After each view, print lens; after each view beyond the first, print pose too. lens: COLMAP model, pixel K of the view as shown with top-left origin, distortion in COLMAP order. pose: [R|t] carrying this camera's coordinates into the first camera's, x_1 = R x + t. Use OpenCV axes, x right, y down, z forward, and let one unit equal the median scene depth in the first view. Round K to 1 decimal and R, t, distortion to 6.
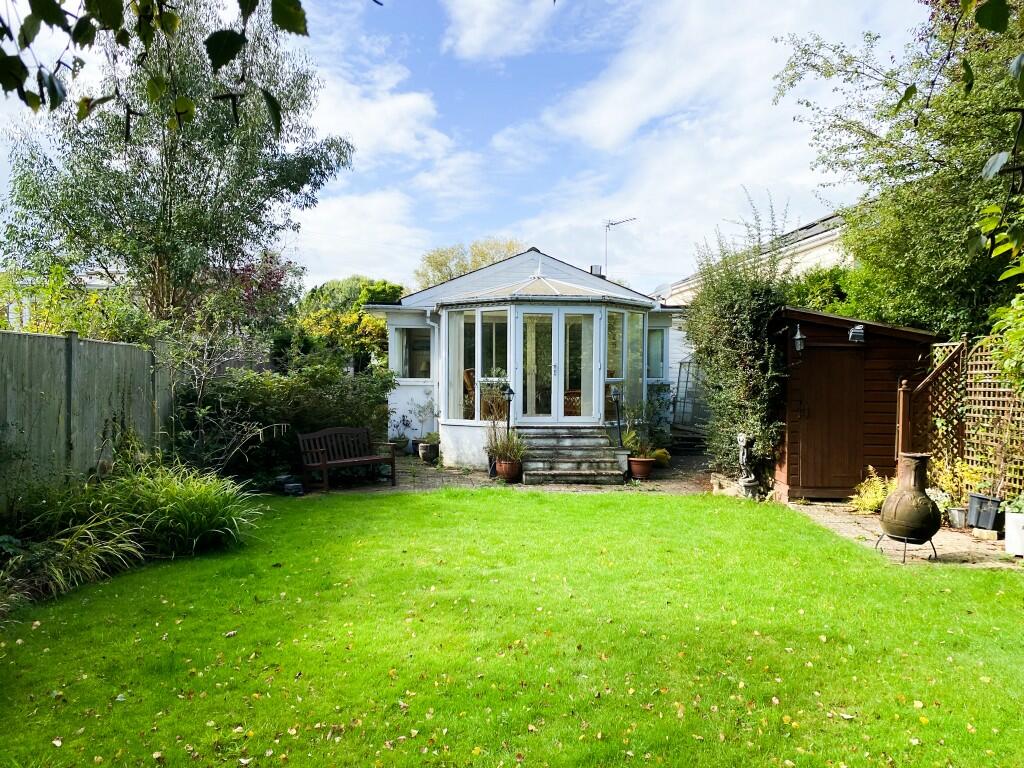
lens RADIAL K [[753.5, 0, 497.5], [0, 753.5, 386.6], [0, 0, 1]] dist [0.107667, -0.183579]
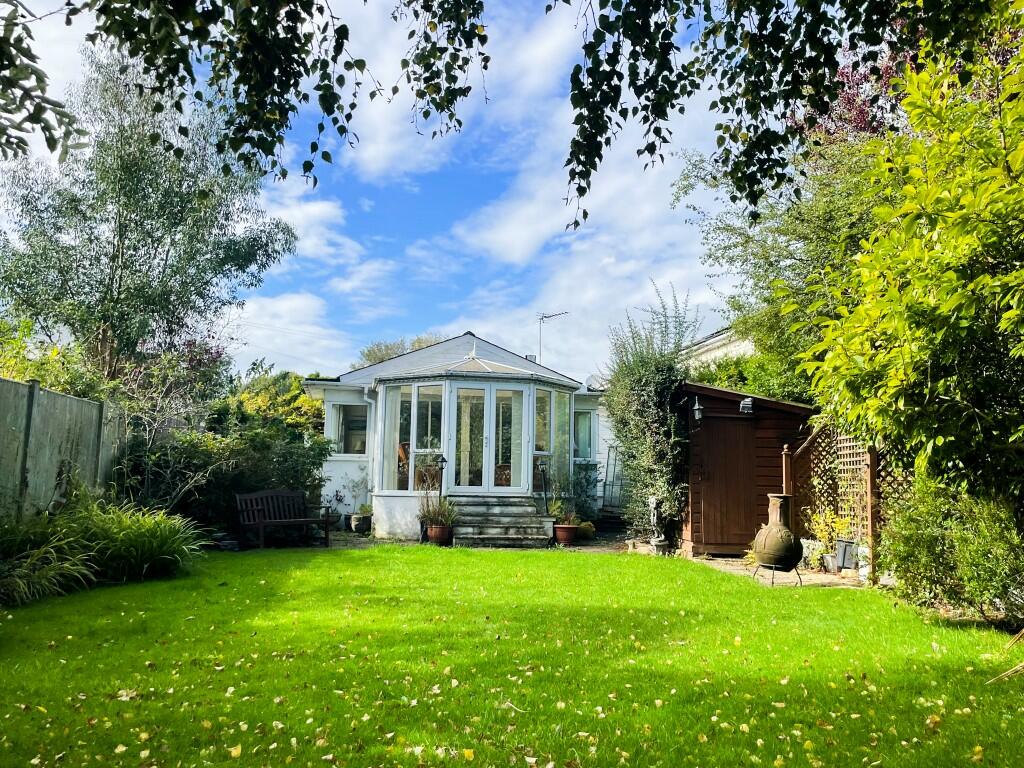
lens RADIAL K [[788.3, 0, 512.0], [0, 788.3, 384.0], [0, 0, 1]] dist [0.094387, -0.132530]
pose [[0.995230, 0.022113, 0.095018, 0.005491], [-0.009113, 0.990786, -0.135131, 0.047558], [-0.097131, 0.133620, 0.986261, -0.108838]]
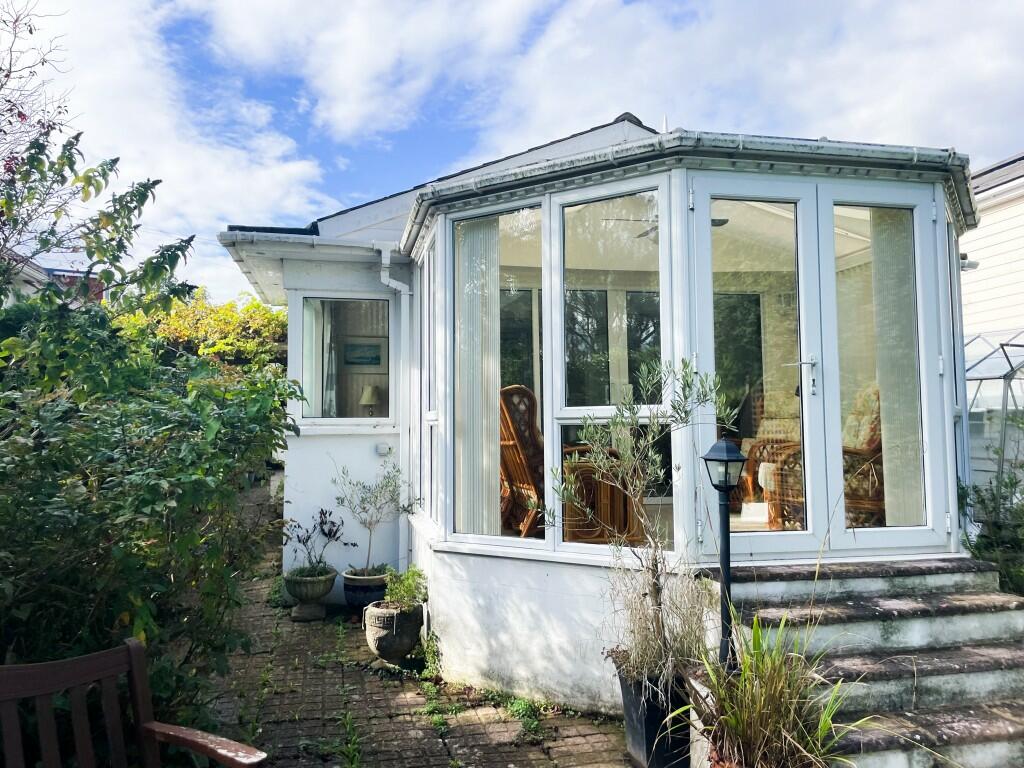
lens RADIAL K [[788.3, 0, 512.0], [0, 788.3, 384.0], [0, 0, 1]] dist [0.094387, -0.132530]
pose [[0.994753, -0.008045, 0.101988, -0.083241], [0.014546, 0.997898, -0.063154, -0.001382], [-0.101266, 0.064306, 0.992779, 0.705009]]
